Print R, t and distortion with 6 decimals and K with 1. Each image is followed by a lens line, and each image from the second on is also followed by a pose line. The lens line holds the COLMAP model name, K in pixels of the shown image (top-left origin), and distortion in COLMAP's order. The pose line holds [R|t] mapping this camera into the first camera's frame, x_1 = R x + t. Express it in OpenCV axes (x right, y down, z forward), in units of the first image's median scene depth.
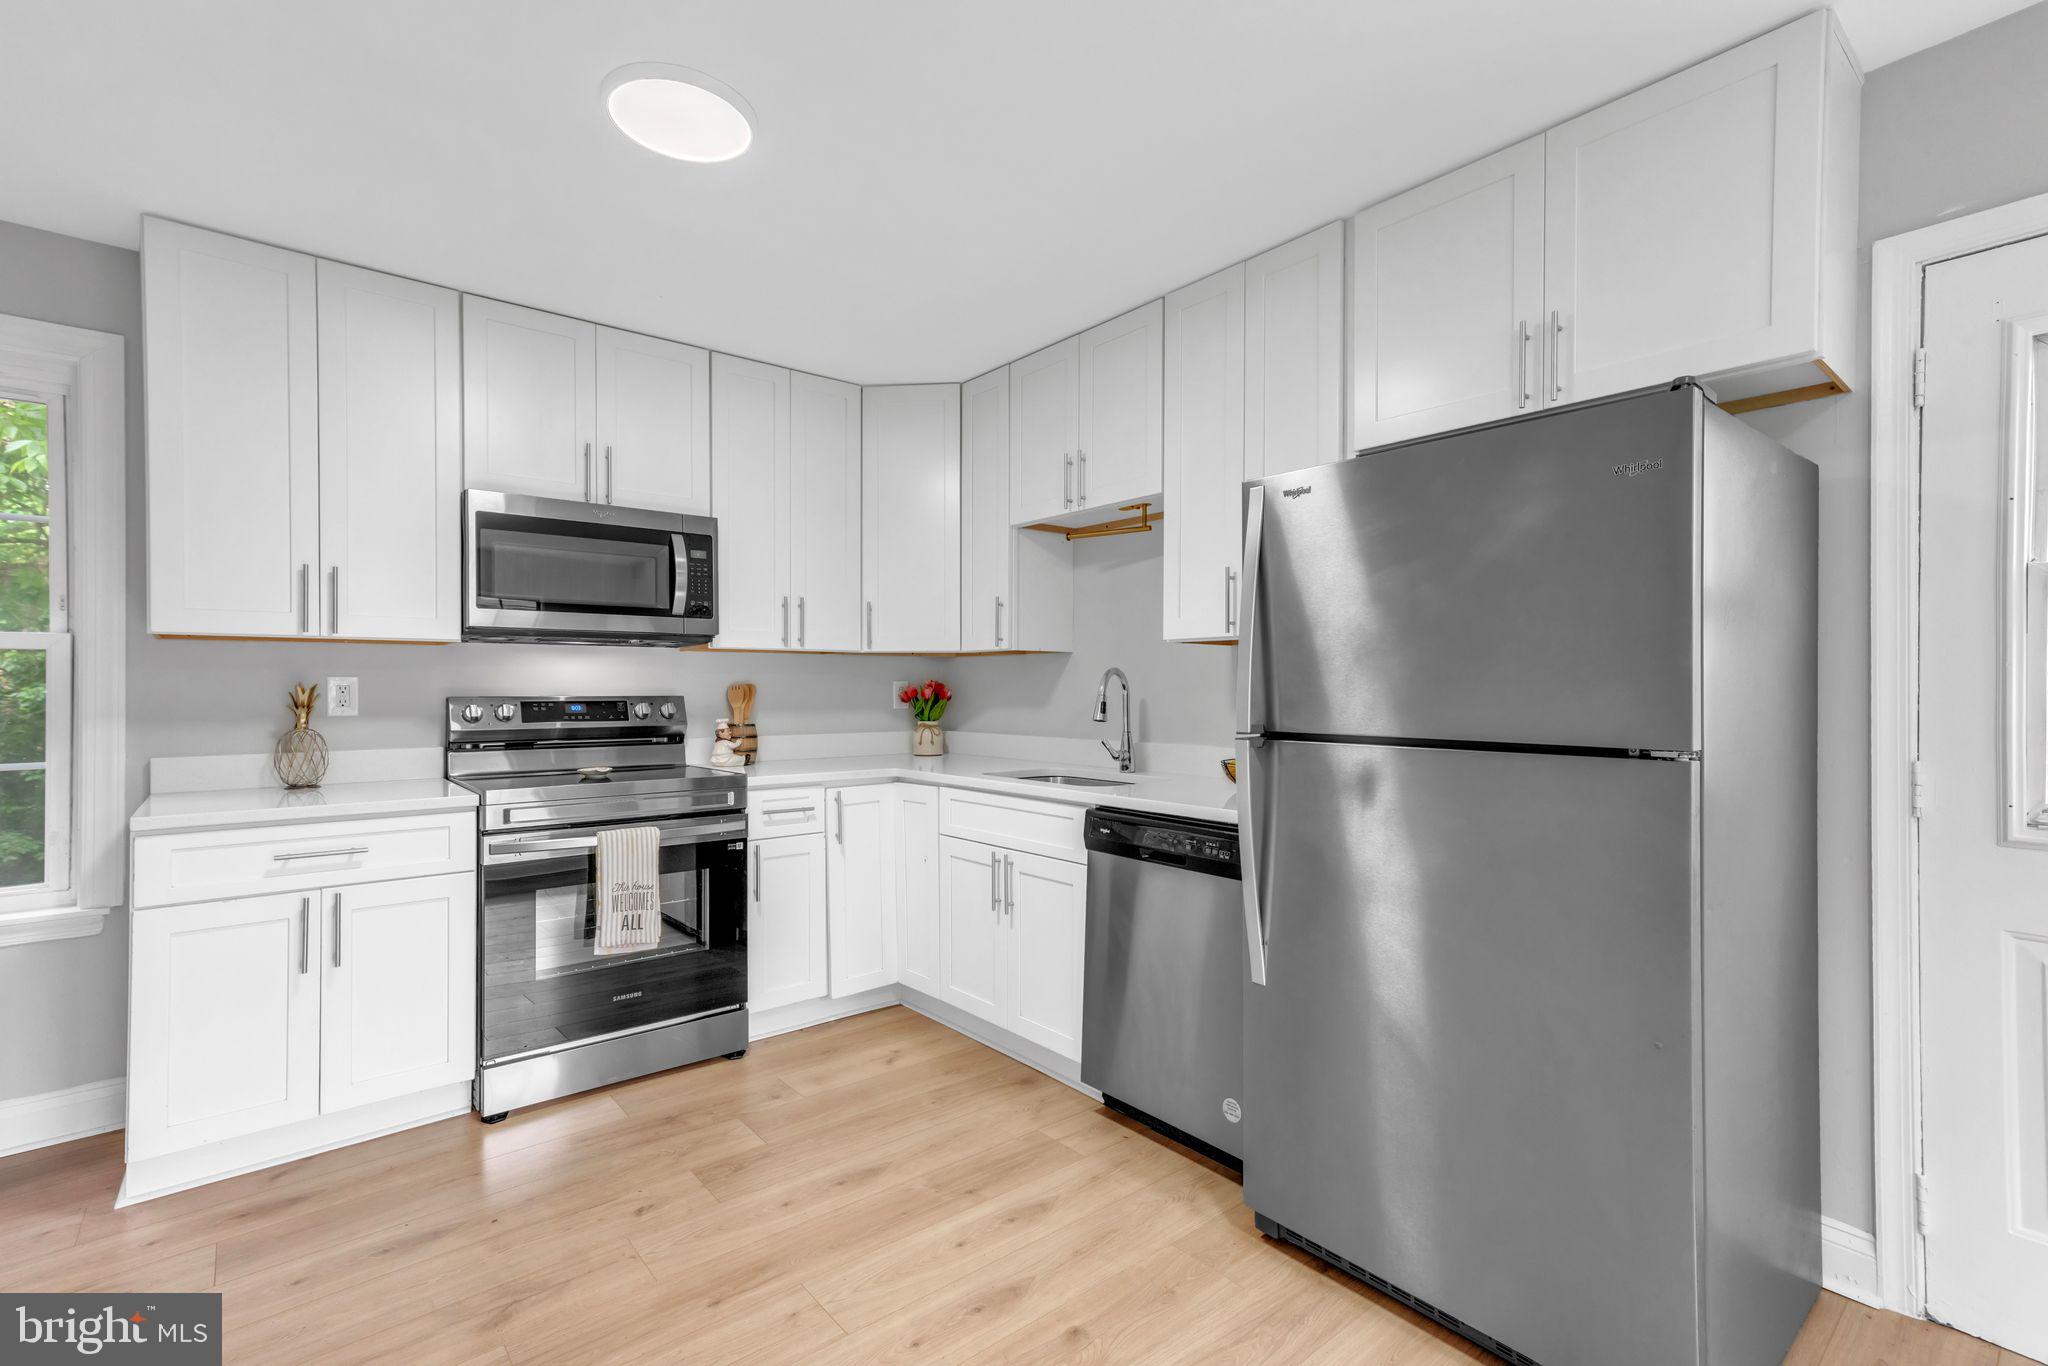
lens RADIAL K [[903.7, 0, 1028.0], [0, 903.7, 720.4], [0, 0, 1]] dist [0.001260, -0.000082]
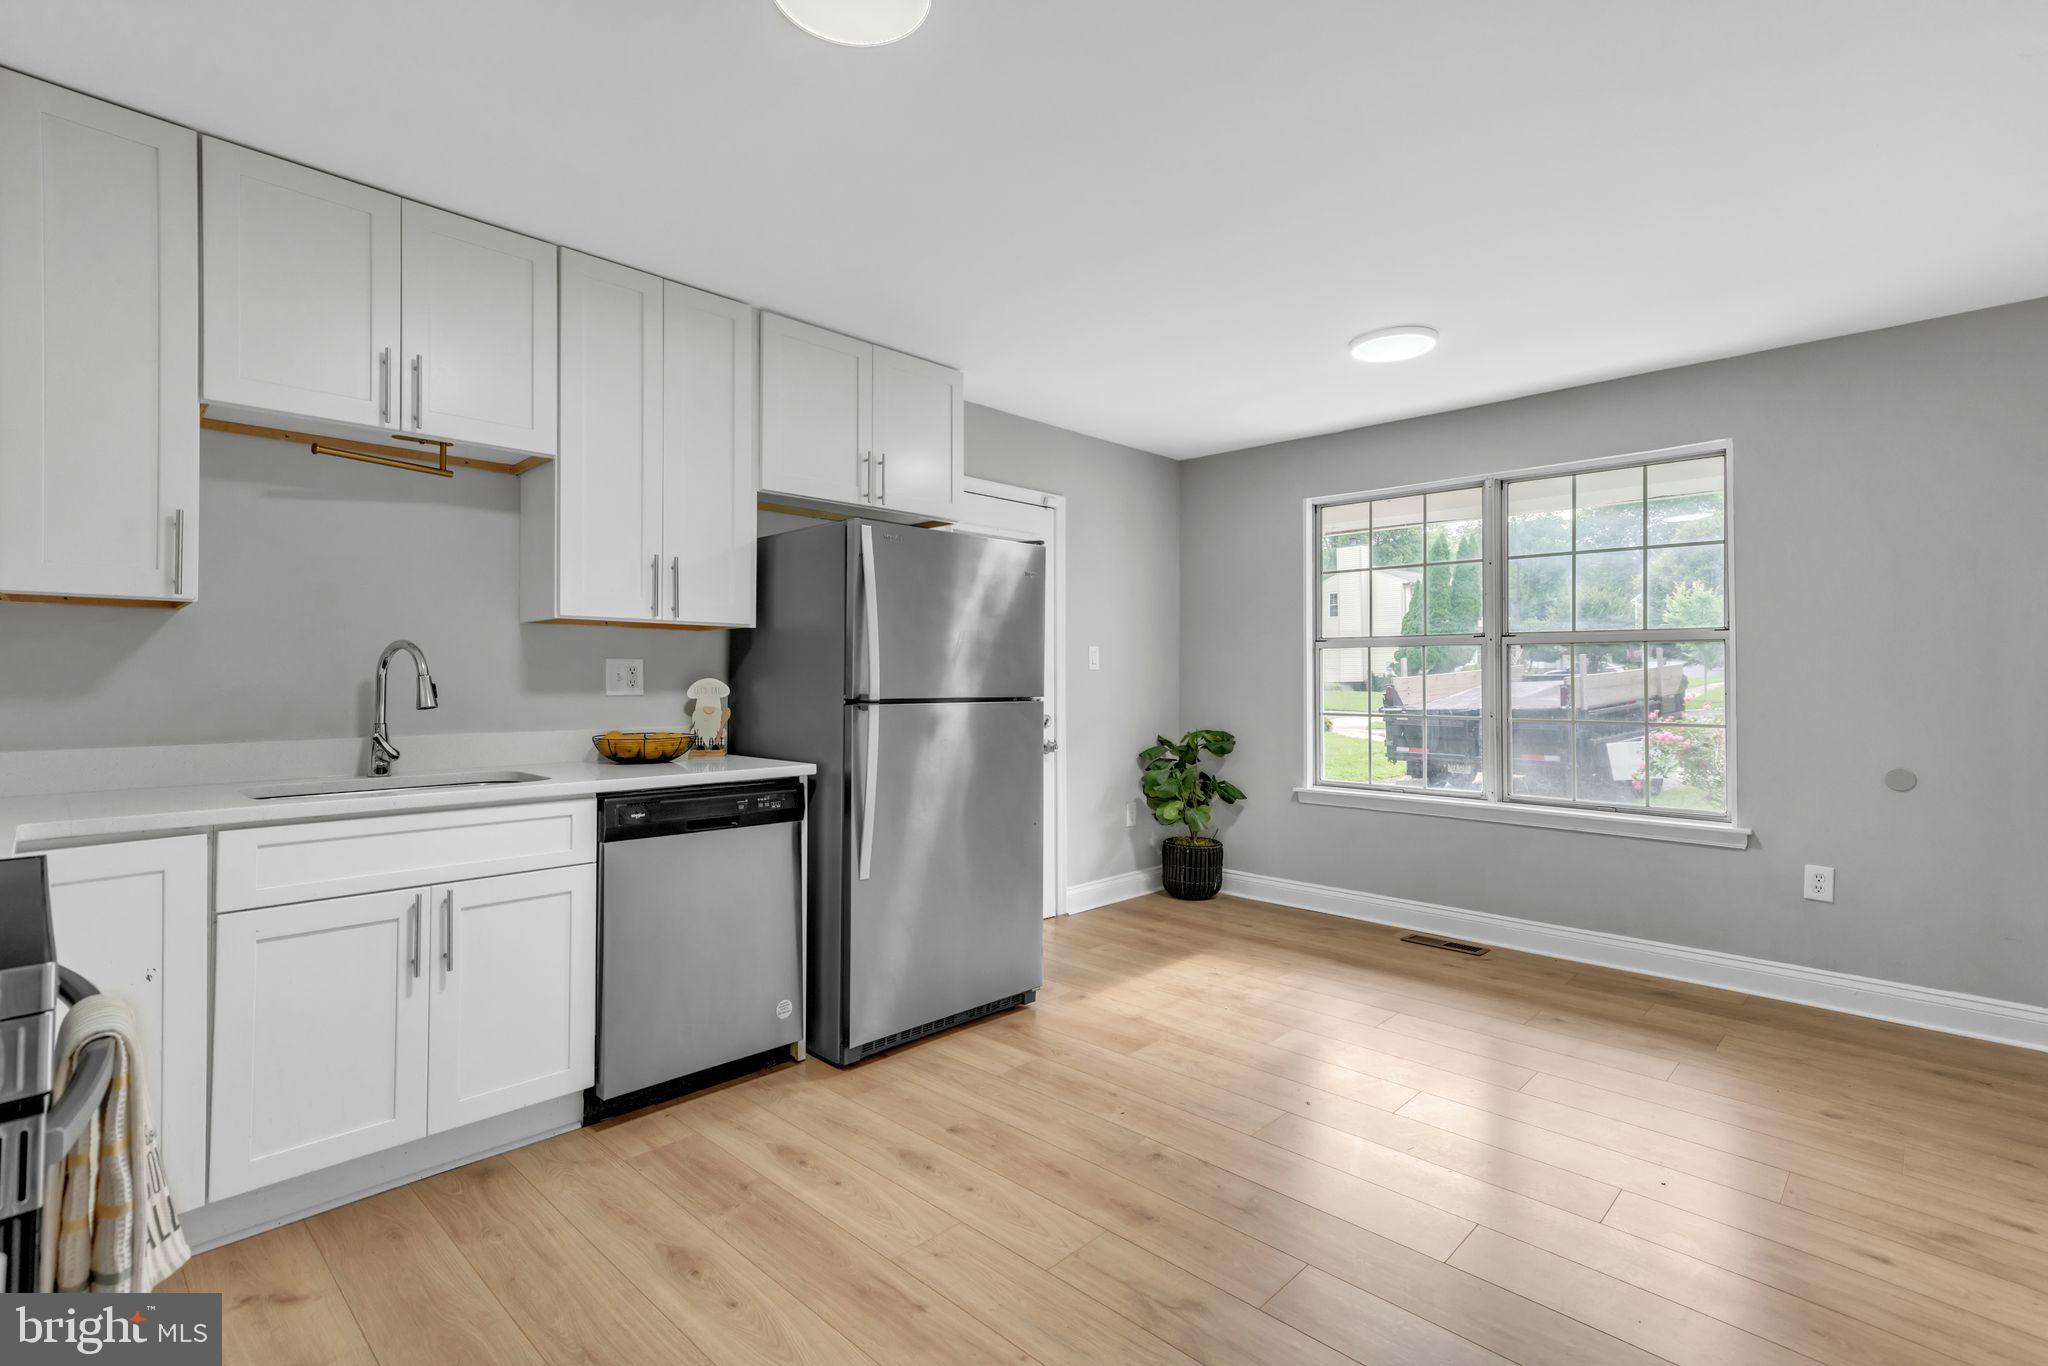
lens RADIAL K [[934.8, 0, 1027.1], [0, 934.8, 683.9], [0, 0, 1]] dist [0.011059, 0.000267]
pose [[-0.075774, -0.019402, 0.996936, -1.061267], [0.023720, 0.999493, 0.021254, -0.033675], [-0.996843, 0.025258, -0.075276, 0.743824]]
